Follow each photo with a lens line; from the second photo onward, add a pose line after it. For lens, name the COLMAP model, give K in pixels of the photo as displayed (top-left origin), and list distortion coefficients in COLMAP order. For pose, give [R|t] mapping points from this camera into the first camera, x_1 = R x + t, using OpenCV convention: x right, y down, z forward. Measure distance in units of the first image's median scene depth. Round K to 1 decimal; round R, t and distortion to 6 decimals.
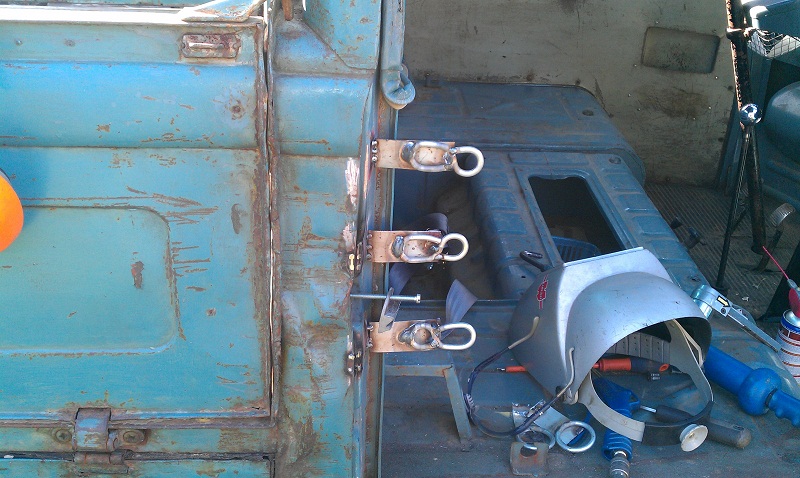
lens RADIAL K [[850.7, 0, 400.5], [0, 850.7, 245.9], [0, 0, 1]] dist [0.028522, -0.250138]
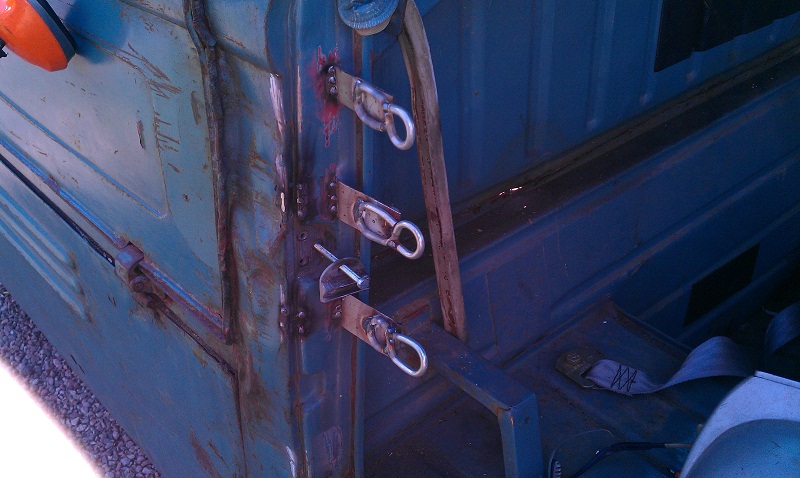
lens RADIAL K [[850.7, 0, 400.5], [0, 850.7, 245.9], [0, 0, 1]] dist [0.028522, -0.250138]
pose [[0.636750, 0.391413, -0.664338, 0.562537], [-0.343405, 0.915370, 0.210171, -0.150036], [0.690379, 0.094311, 0.717275, 0.465505]]
